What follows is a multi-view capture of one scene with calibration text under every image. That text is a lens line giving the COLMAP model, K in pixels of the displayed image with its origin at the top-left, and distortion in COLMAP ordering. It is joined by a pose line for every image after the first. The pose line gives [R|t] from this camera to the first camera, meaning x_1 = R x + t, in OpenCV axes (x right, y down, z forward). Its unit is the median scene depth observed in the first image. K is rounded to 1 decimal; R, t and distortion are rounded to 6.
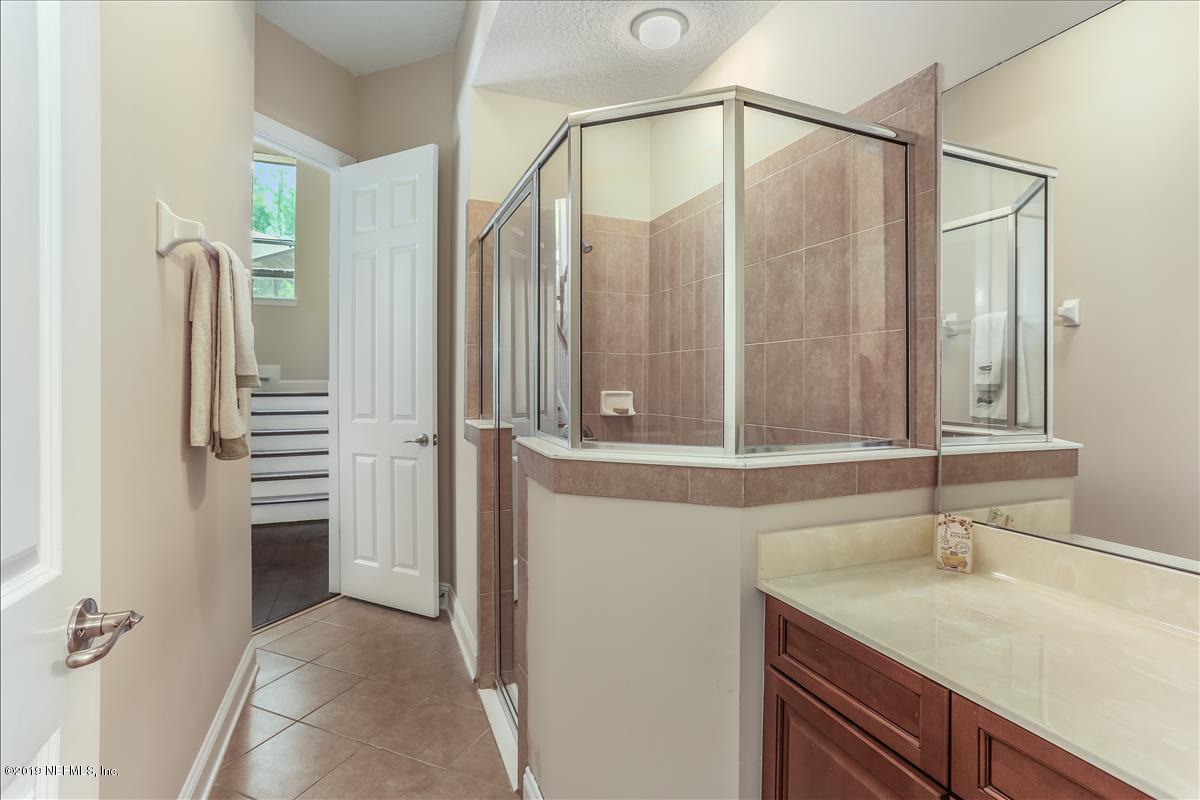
lens RADIAL K [[583.2, 0, 604.9], [0, 583.2, 389.3], [0, 0, 1]] dist [0.000457, 0.000834]
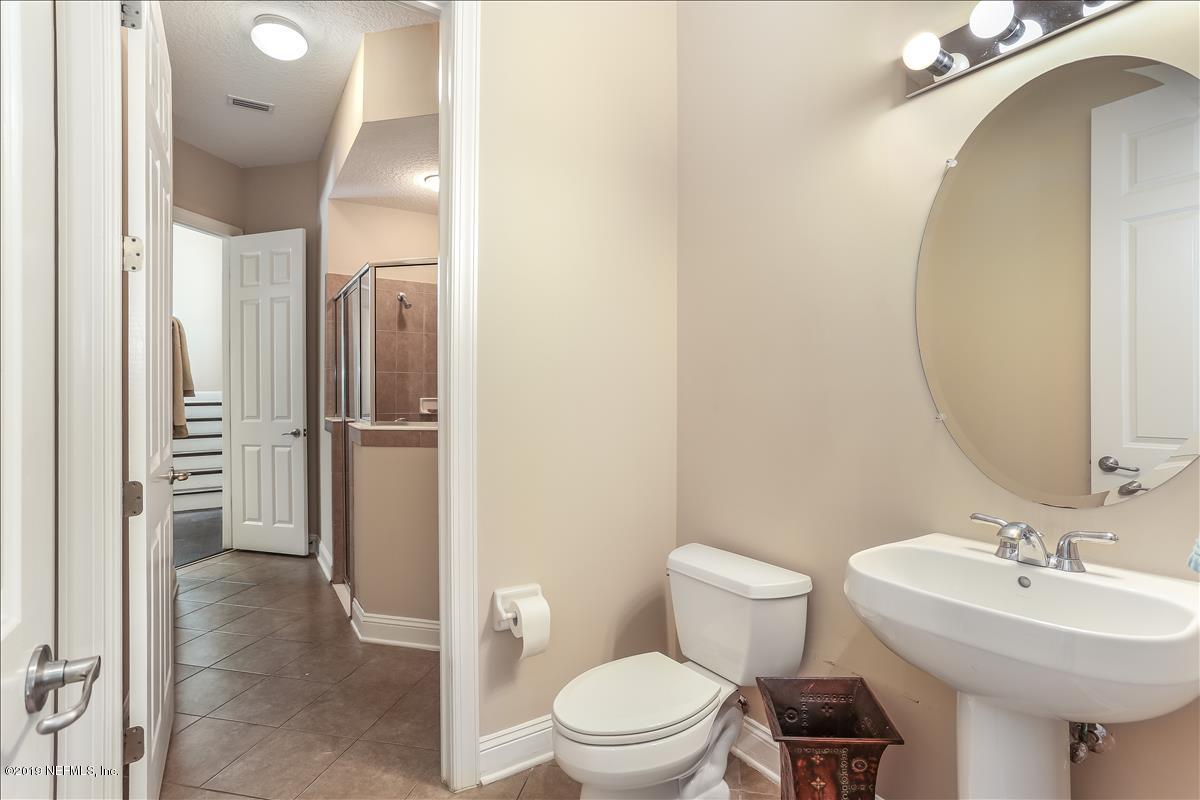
lens RADIAL K [[583.2, 0, 594.3], [0, 583.2, 393.6], [0, 0, 1]] dist [0.000457, 0.000834]
pose [[0.986385, -0.007107, 0.164300, 0.195198], [0.008333, 0.999942, -0.006778, 0.005485], [-0.164242, 0.008055, 0.986387, -0.591066]]
